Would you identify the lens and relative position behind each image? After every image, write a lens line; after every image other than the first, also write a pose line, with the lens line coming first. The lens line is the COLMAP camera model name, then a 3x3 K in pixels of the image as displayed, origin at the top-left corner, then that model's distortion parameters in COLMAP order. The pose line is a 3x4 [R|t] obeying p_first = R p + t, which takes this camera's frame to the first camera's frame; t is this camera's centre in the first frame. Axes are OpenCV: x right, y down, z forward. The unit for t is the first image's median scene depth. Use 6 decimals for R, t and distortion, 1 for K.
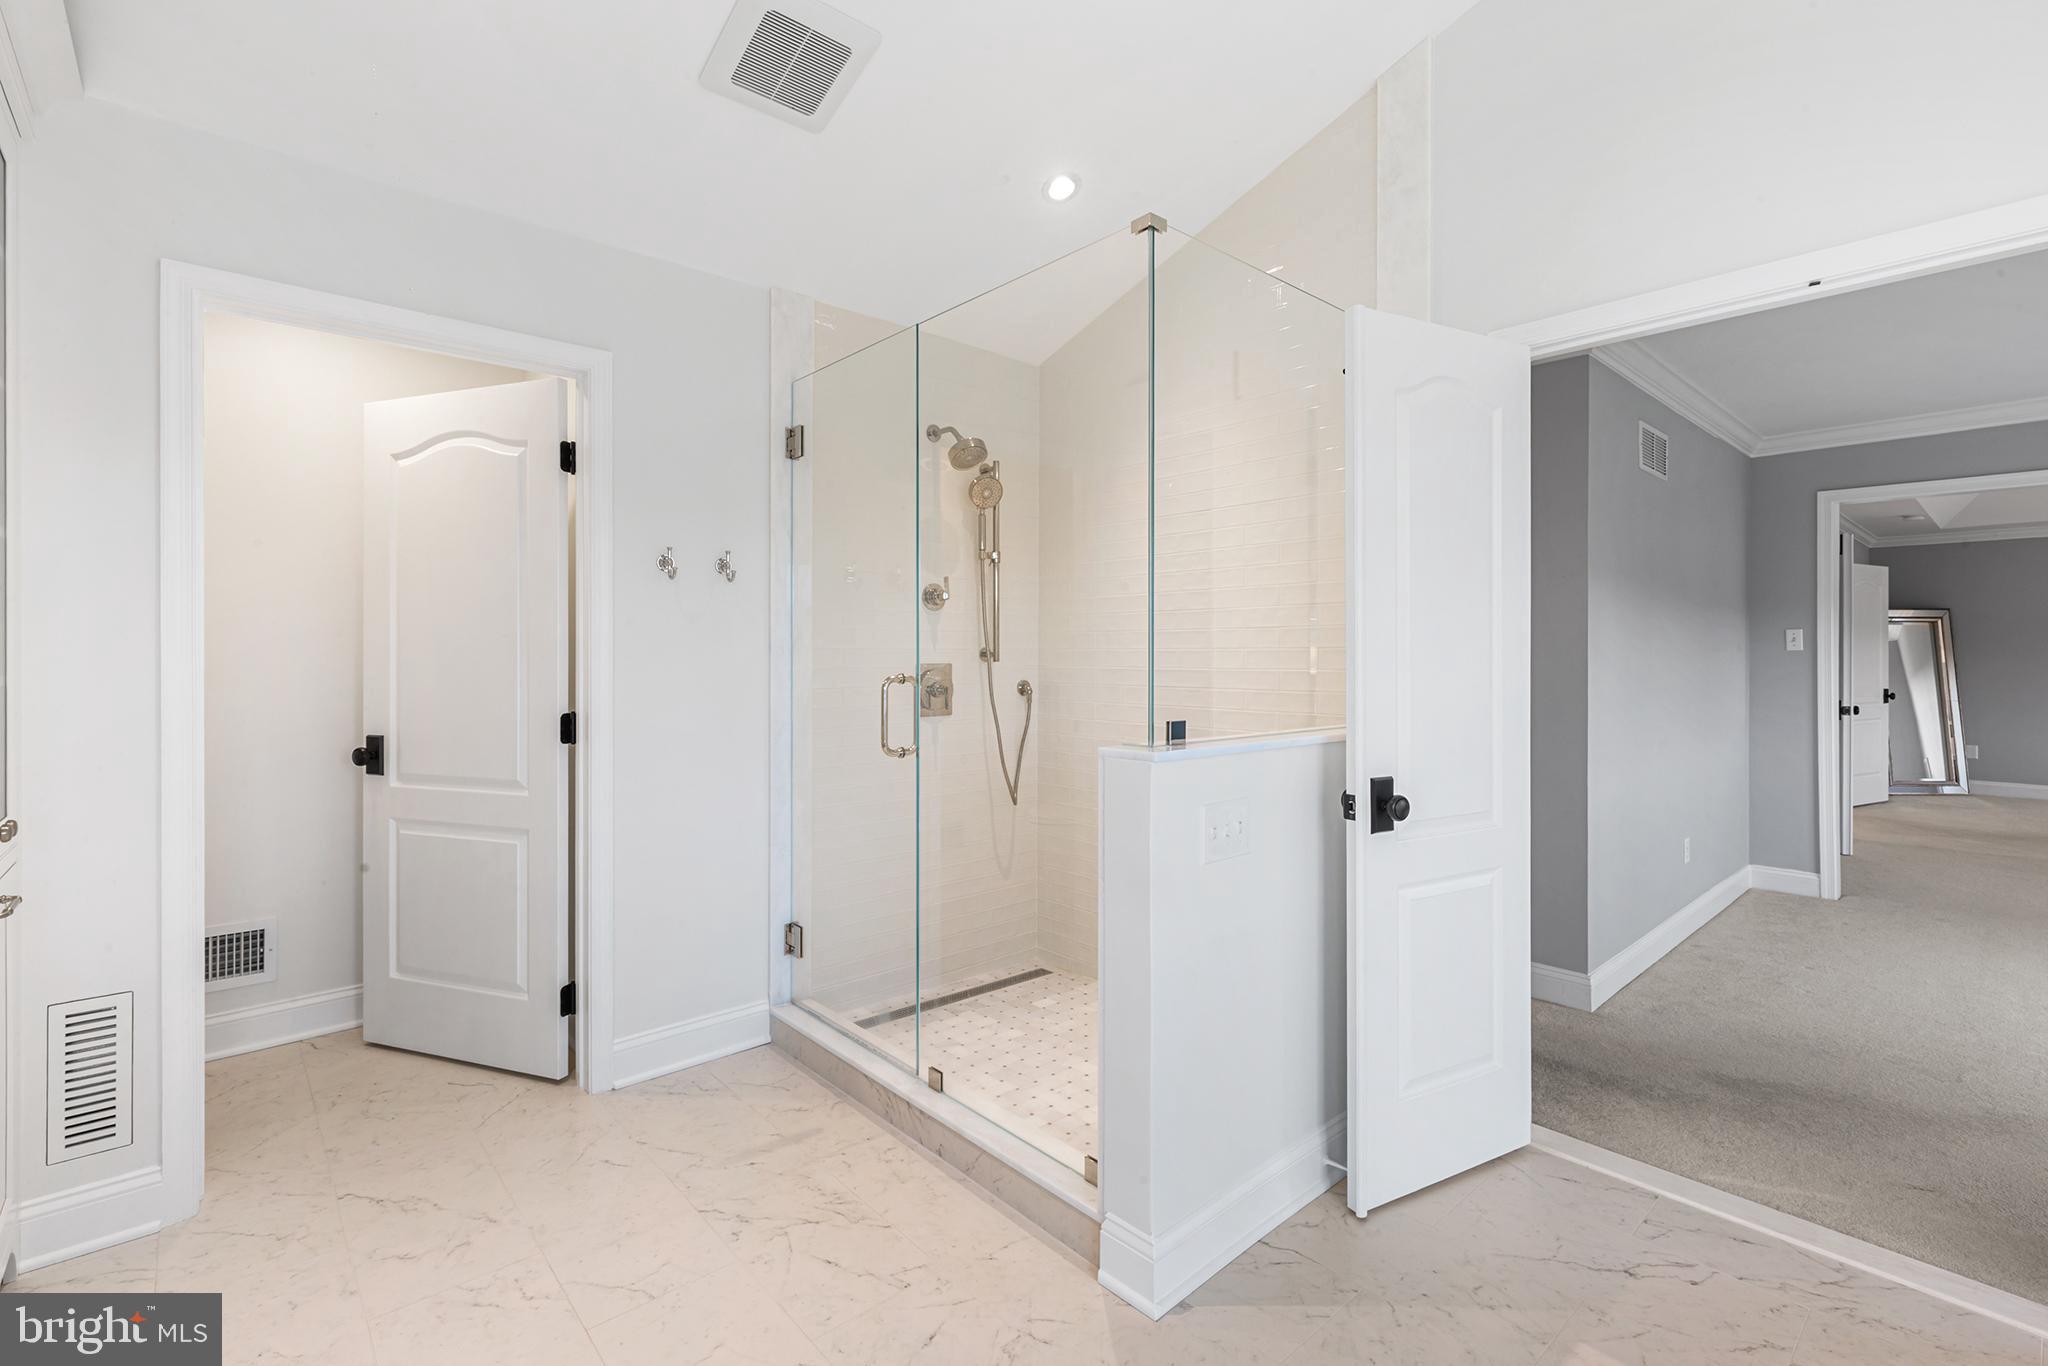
lens RADIAL K [[926.9, 0, 1022.2], [0, 926.9, 669.6], [0, 0, 1]] dist [0.007433, -0.000675]
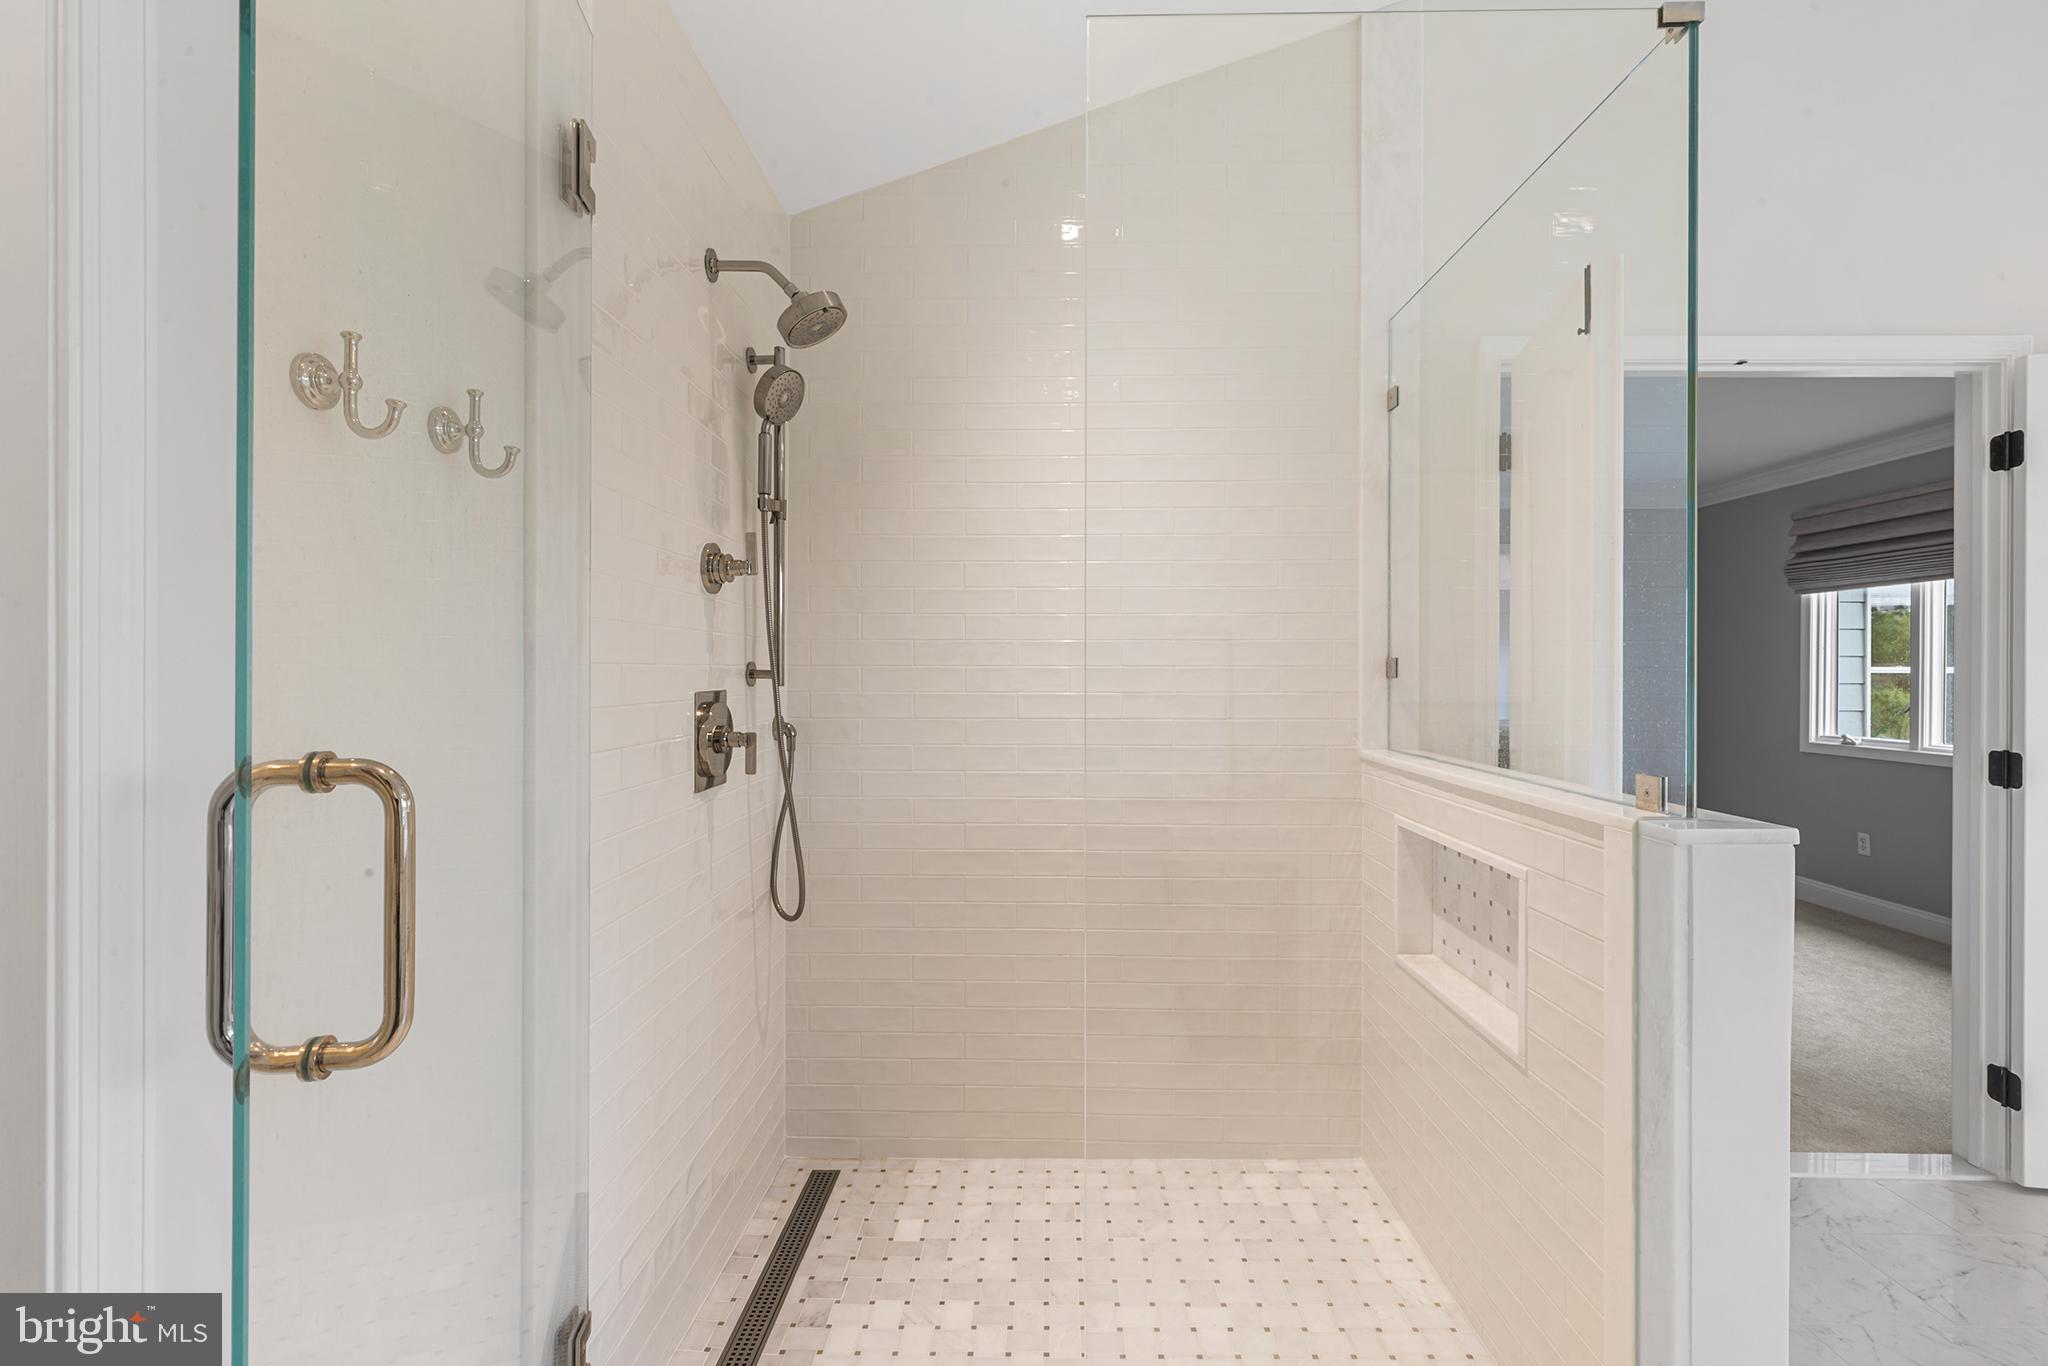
lens RADIAL K [[926.9, 0, 1023.6], [0, 926.9, 679.2], [0, 0, 1]] dist [0.007433, -0.000675]
pose [[0.681448, -0.006854, 0.731835, -0.390349], [0.009937, 0.999951, 0.000112, -0.012358], [-0.731799, 0.007196, 0.681482, 0.527862]]
